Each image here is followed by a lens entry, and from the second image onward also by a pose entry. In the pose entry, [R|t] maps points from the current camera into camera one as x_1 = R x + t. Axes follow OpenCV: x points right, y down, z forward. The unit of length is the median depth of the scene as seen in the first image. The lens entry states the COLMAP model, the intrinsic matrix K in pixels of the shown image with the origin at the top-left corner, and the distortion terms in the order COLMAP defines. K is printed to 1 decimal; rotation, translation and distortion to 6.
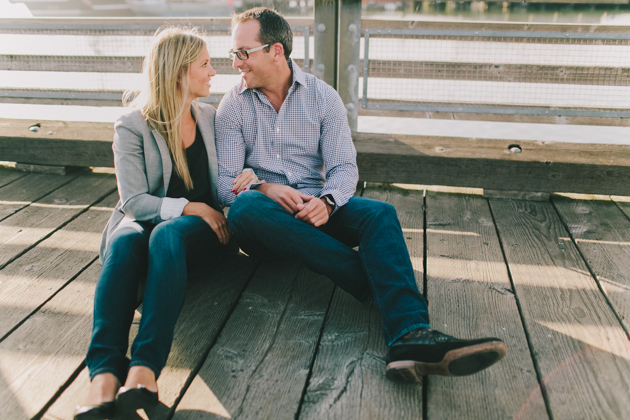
lens RADIAL K [[608.3, 0, 315.0], [0, 608.3, 210.0], [0, 0, 1]] dist [-0.101344, 0.133943]
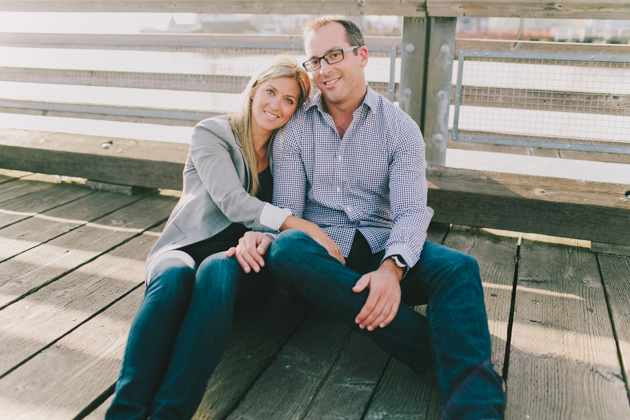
lens RADIAL K [[608.3, 0, 315.0], [0, 608.3, 210.0], [0, 0, 1]] dist [-0.101344, 0.133943]
pose [[0.983954, 0.062455, -0.167136, 0.037168], [-0.071506, 0.996251, -0.048689, -0.010392], [0.163468, 0.059859, 0.984731, 0.115069]]
